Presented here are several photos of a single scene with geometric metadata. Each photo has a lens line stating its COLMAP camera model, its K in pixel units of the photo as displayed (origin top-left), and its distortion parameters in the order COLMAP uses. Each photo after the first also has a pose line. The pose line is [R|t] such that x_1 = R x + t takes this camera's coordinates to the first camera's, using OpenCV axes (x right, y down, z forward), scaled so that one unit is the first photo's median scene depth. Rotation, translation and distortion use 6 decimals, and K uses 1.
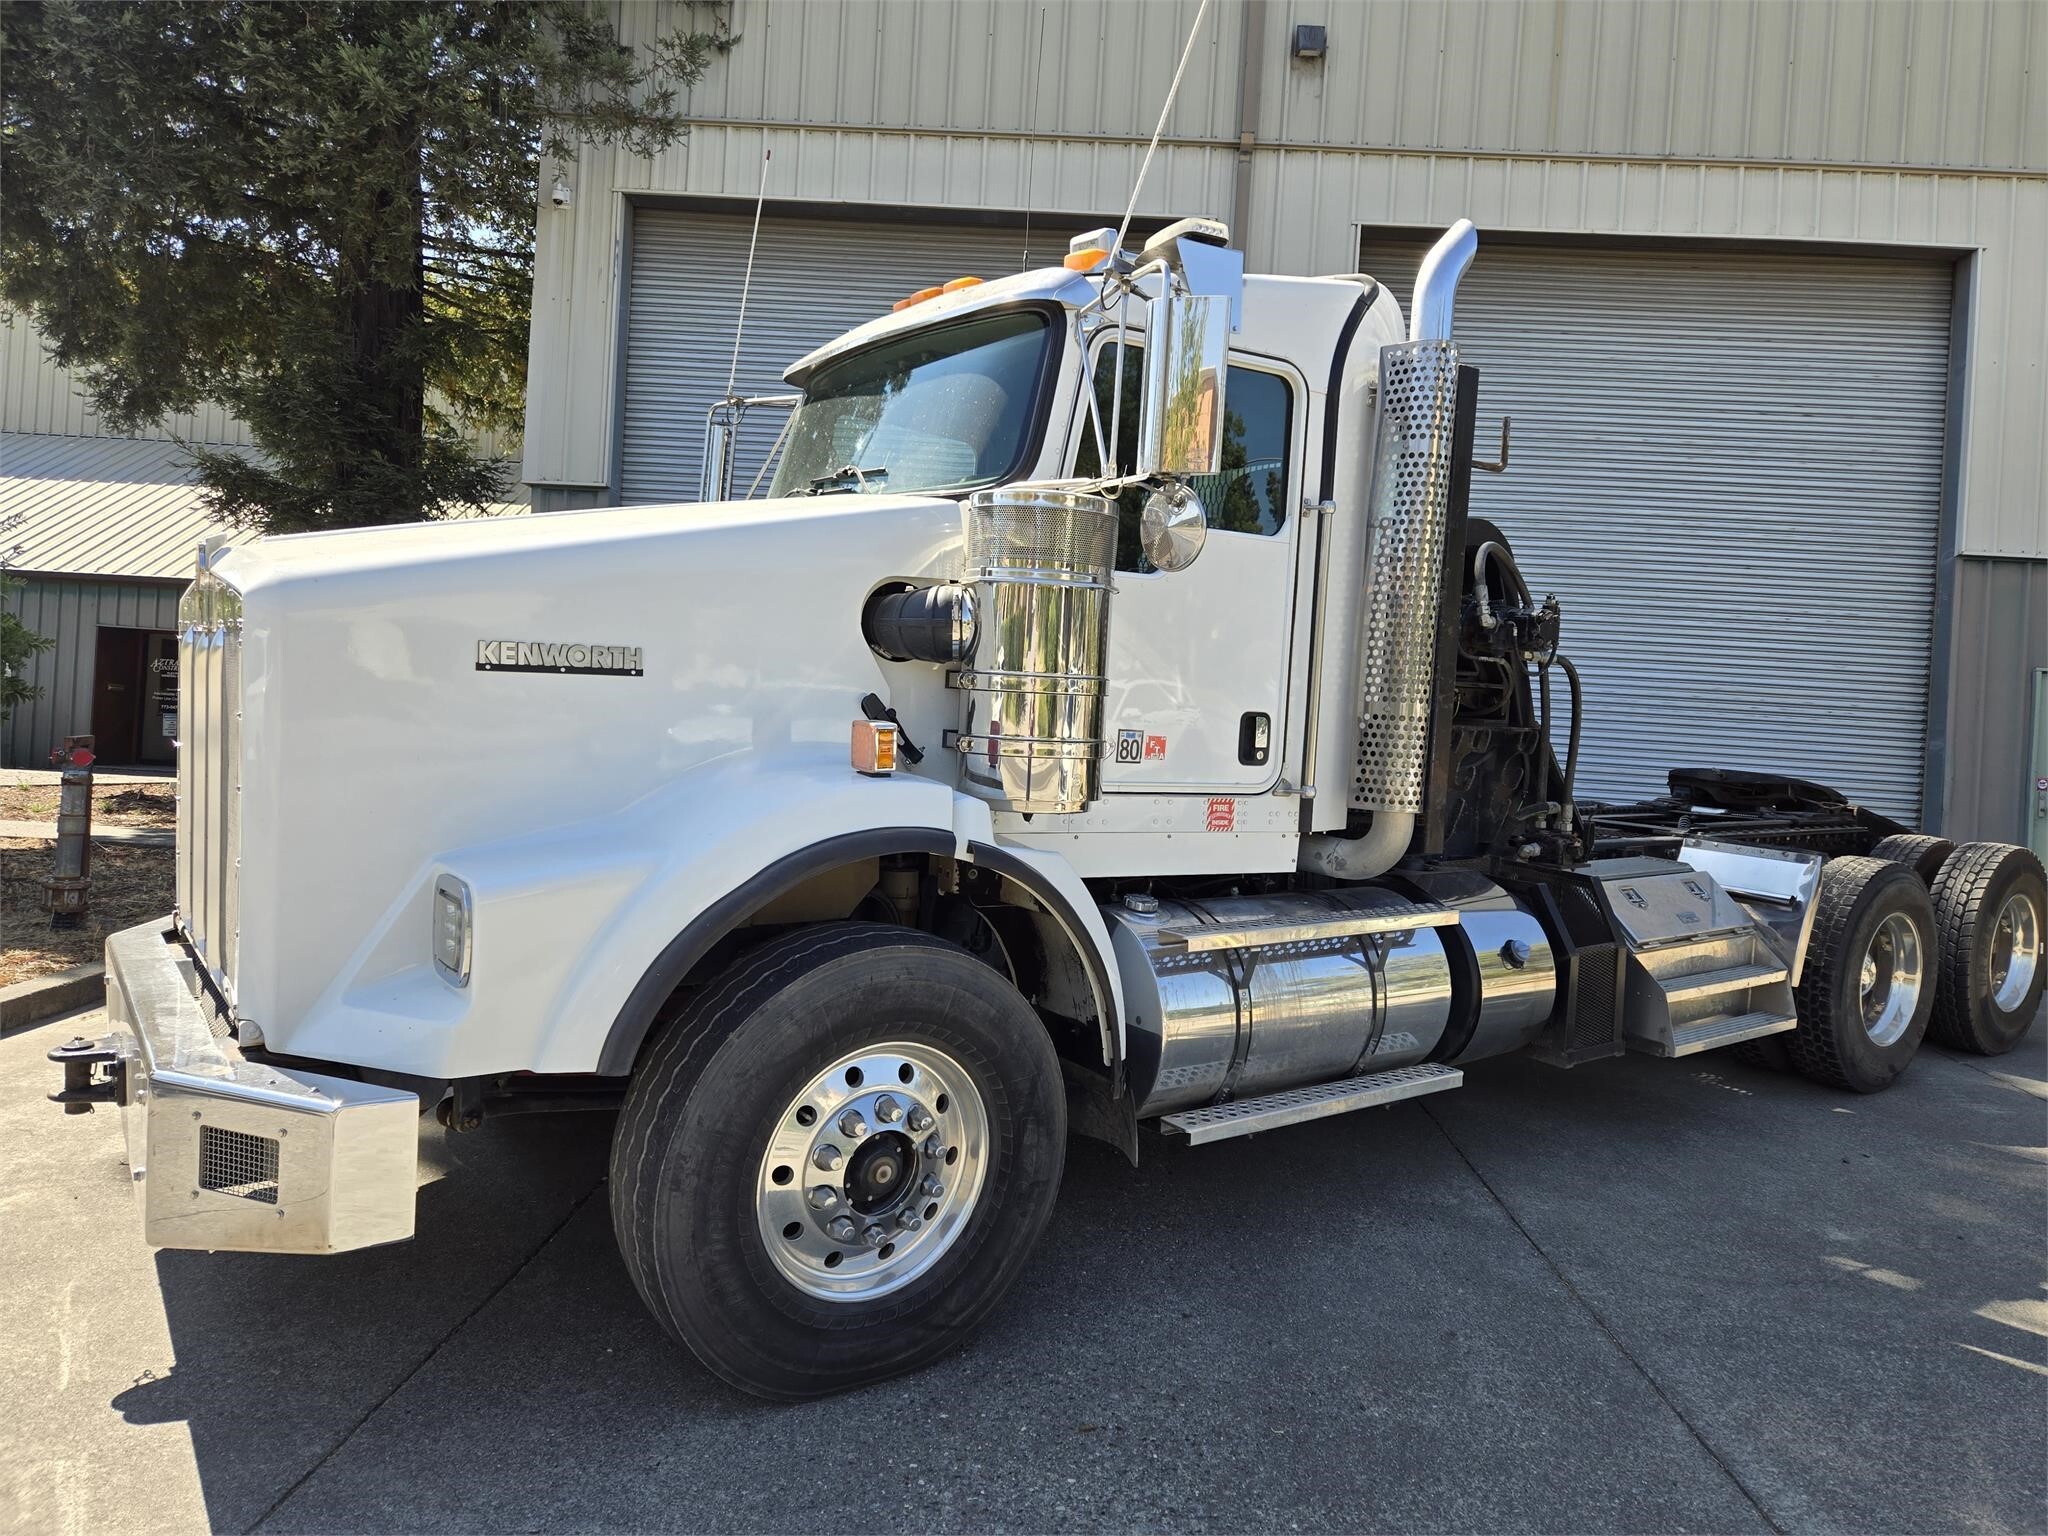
lens RADIAL K [[1375.5, 0, 1040.3], [0, 1375.5, 762.3], [0, 0, 1]] dist [0.080536, -0.067509]
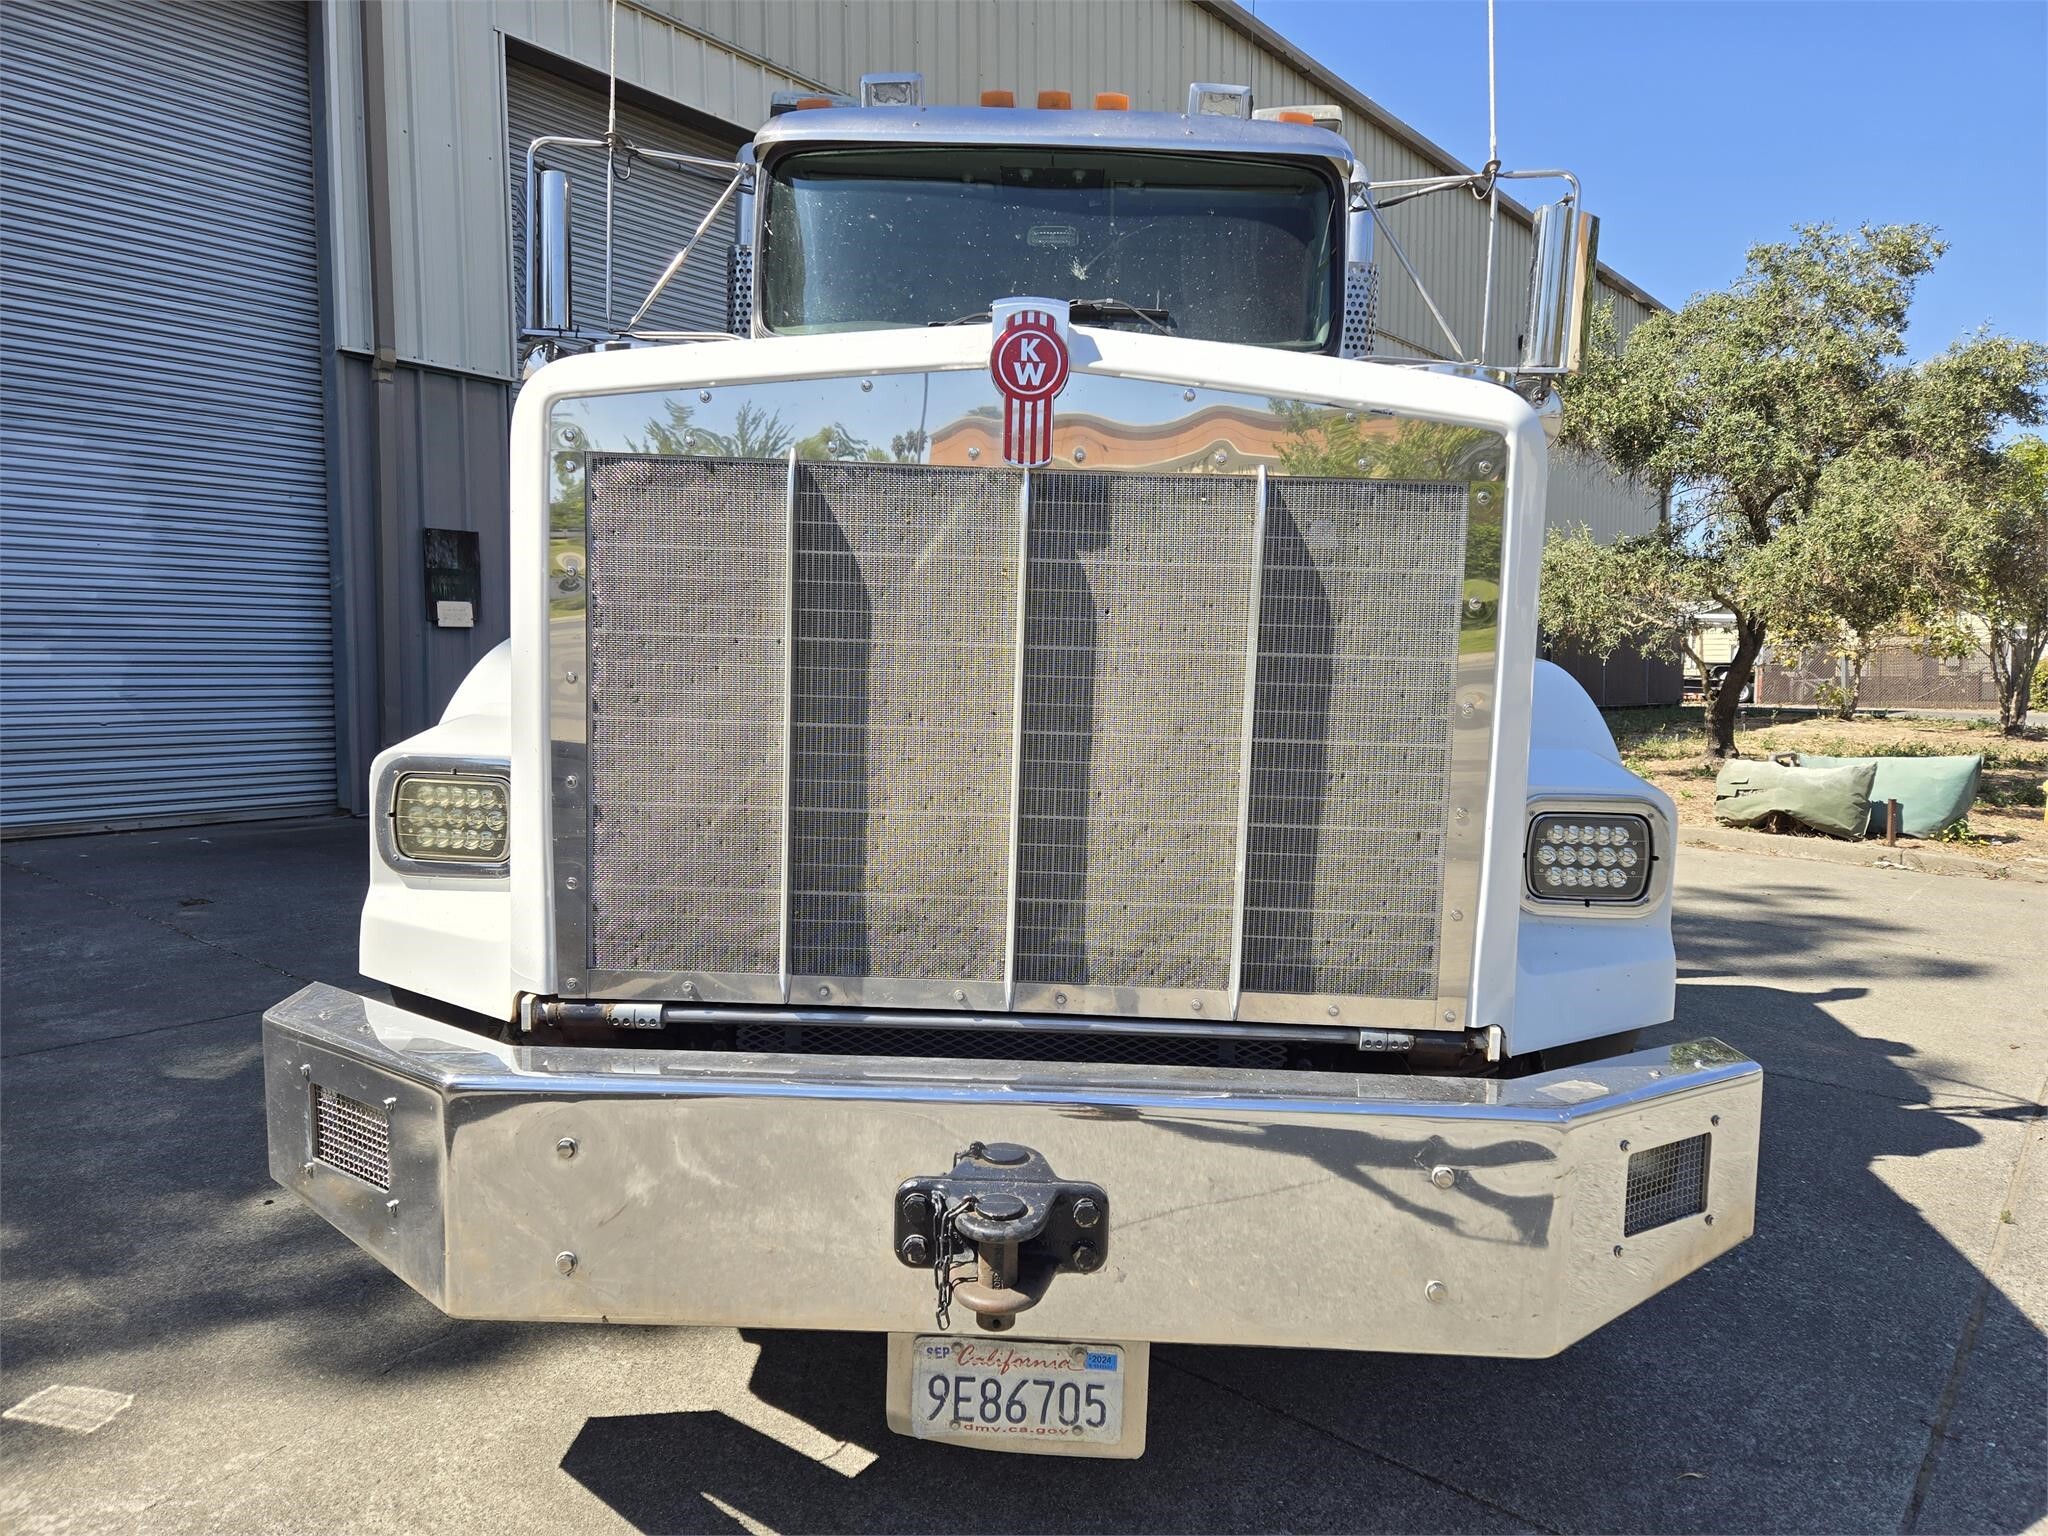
lens RADIAL K [[1375.5, 0, 1034.7], [0, 1375.5, 755.4], [0, 0, 1]] dist [0.080536, -0.067509]
pose [[0.599882, -0.107826, 0.792789, -0.829397], [0.044548, 0.993841, 0.101463, -0.025333], [-0.798847, -0.025549, 0.600991, 0.499655]]
